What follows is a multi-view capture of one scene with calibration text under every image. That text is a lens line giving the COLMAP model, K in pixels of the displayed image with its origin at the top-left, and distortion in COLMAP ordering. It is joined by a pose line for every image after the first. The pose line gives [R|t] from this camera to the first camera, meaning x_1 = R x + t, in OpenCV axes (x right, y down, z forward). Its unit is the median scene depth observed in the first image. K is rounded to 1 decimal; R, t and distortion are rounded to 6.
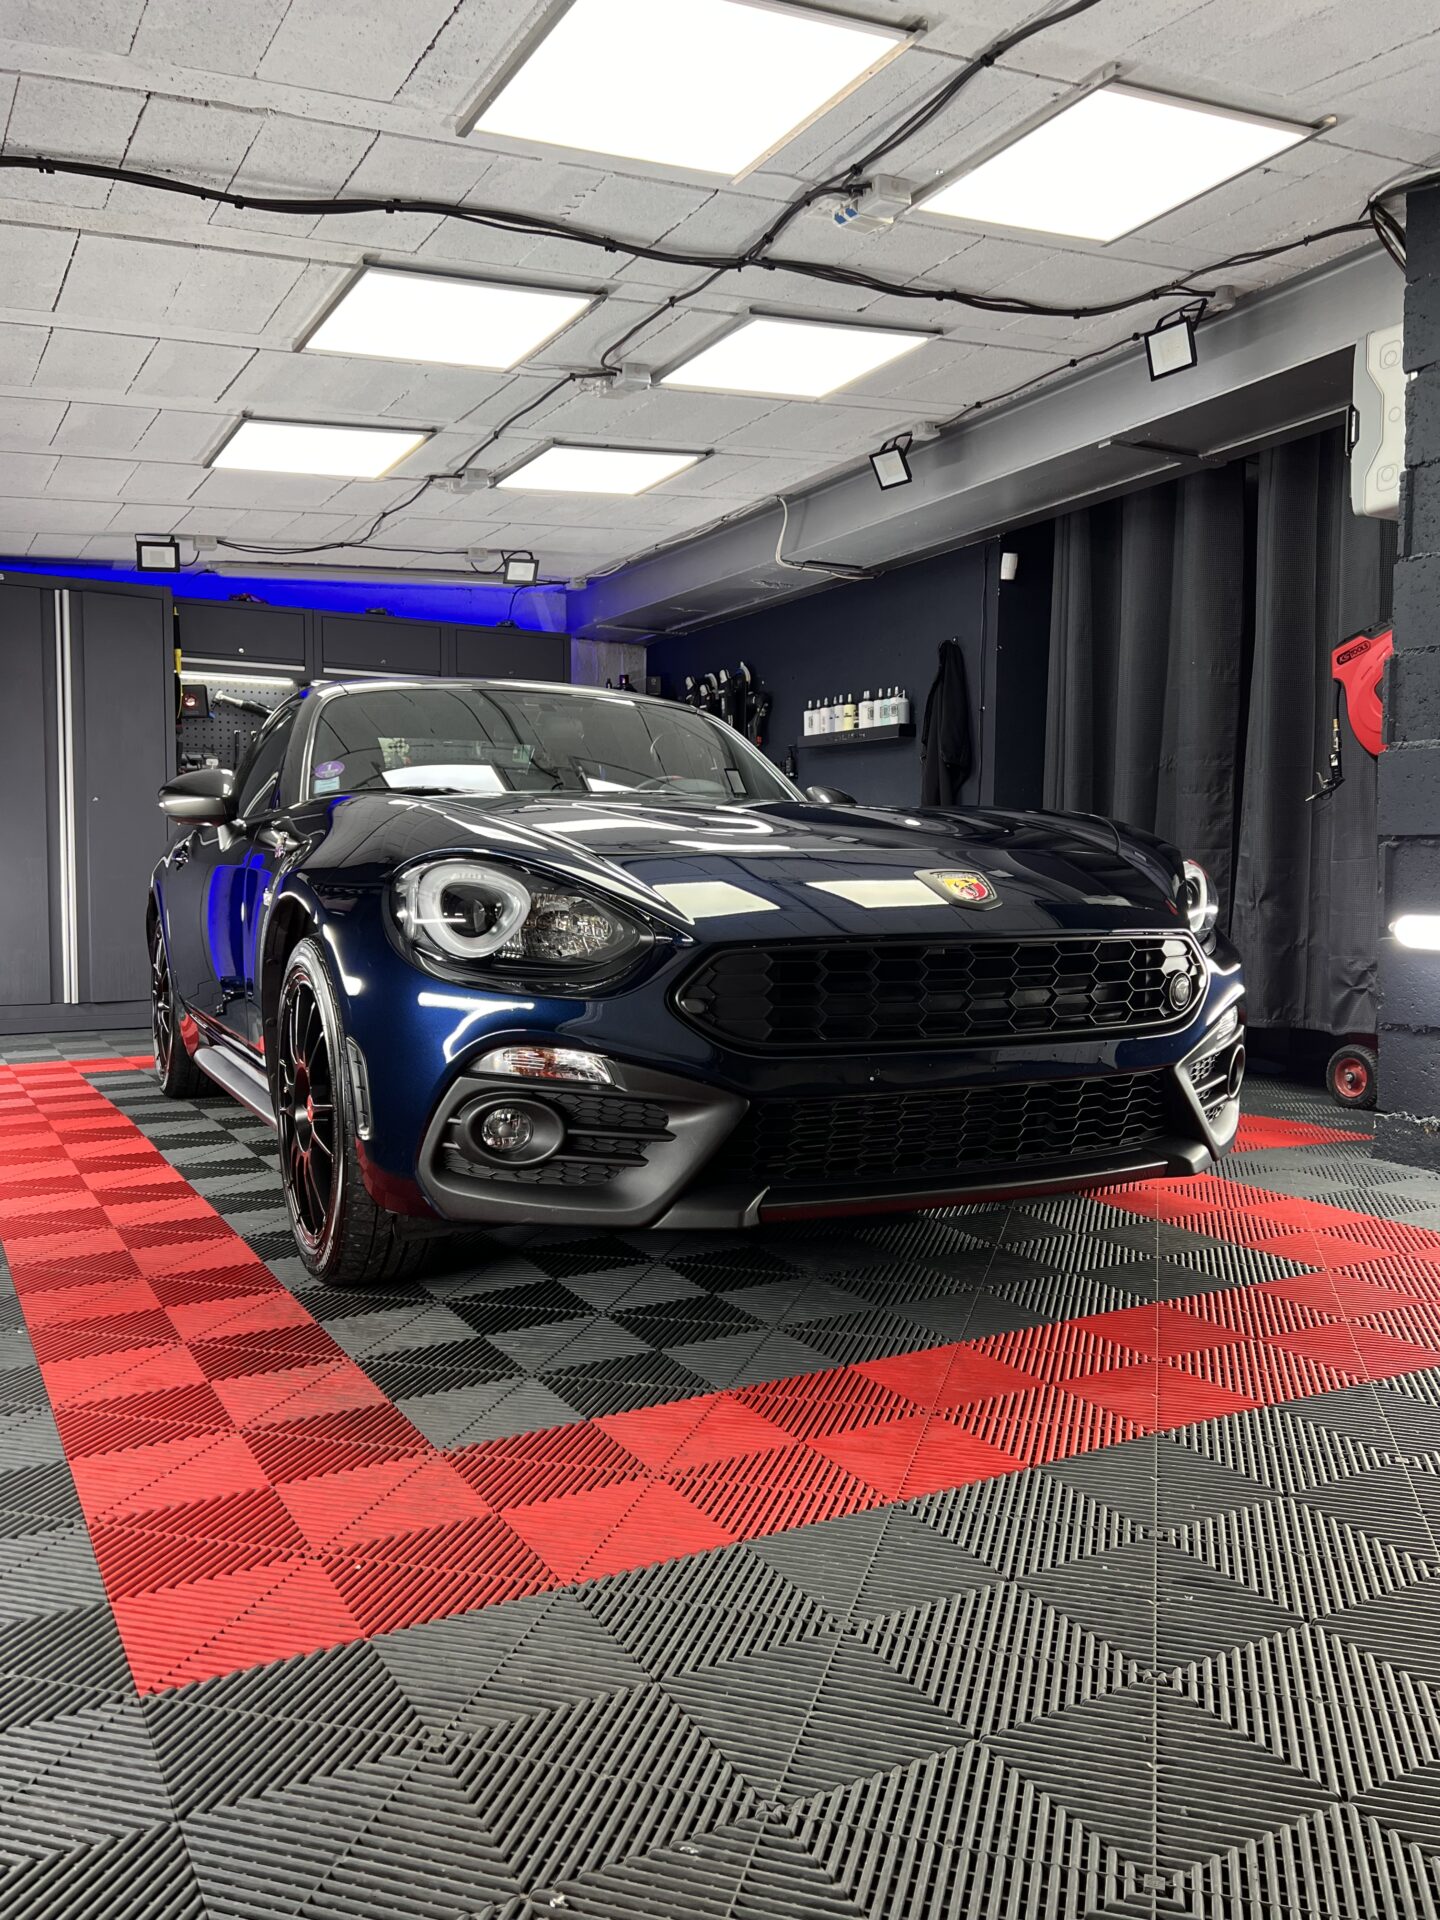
lens RADIAL K [[1492.6, 0, 729.0], [0, 1492.6, 954.6], [0, 0, 1]] dist [0.068388, -0.116012]
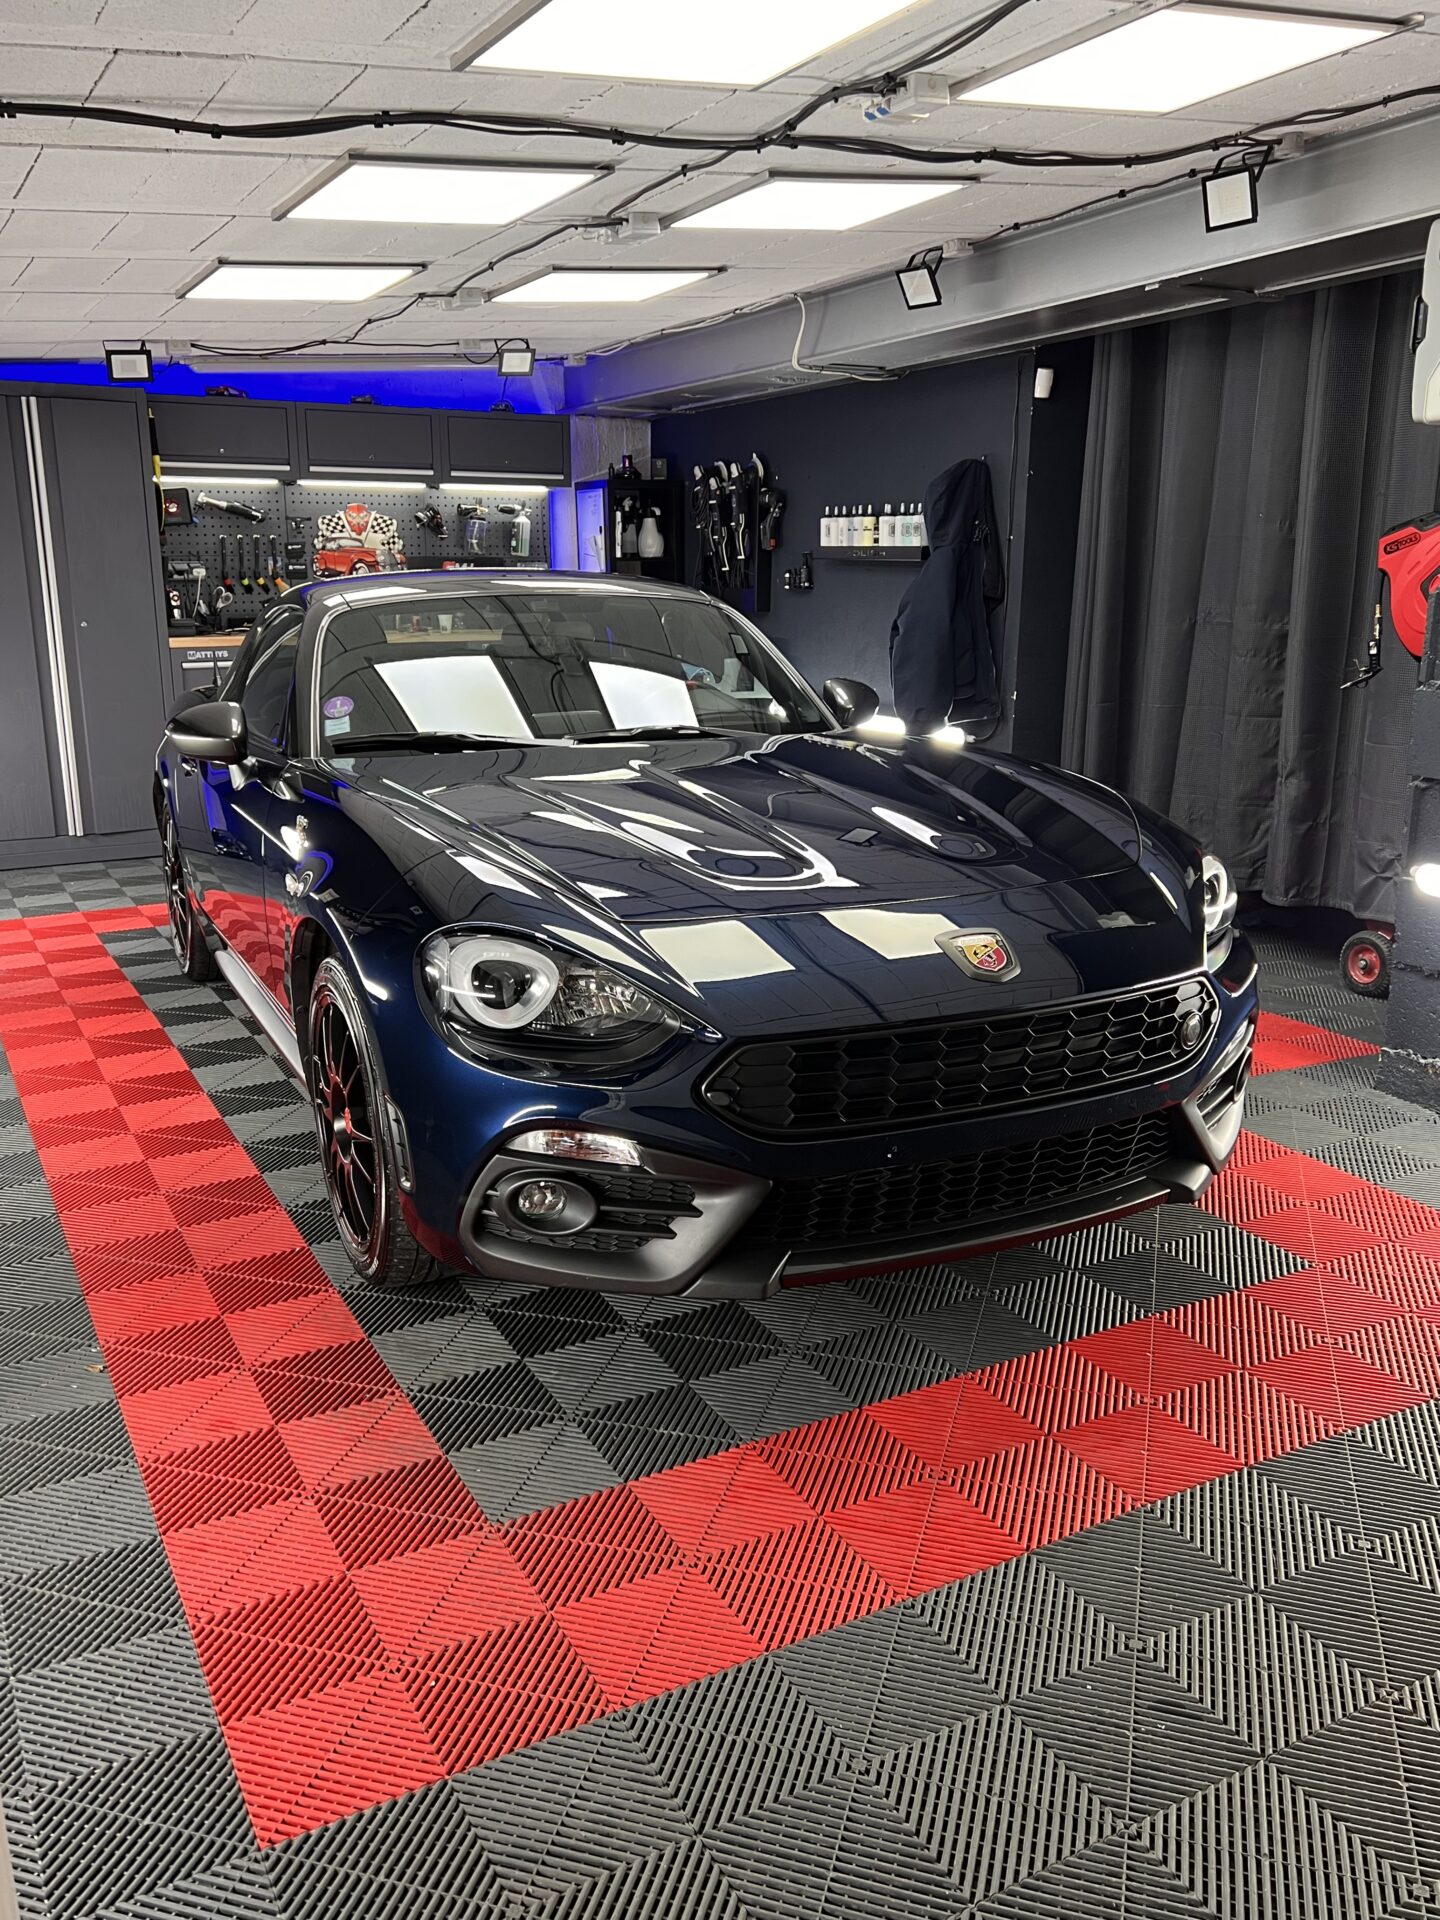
lens RADIAL K [[1538.7, 0, 720.0], [0, 1538.7, 960.0], [0, 0, 1]] dist [0.050700, -0.054975]
pose [[0.999953, -0.000225, -0.009733, -0.008238], [0.002119, 0.980788, 0.195065, -0.173416], [0.009502, -0.195076, 0.980742, -0.021833]]
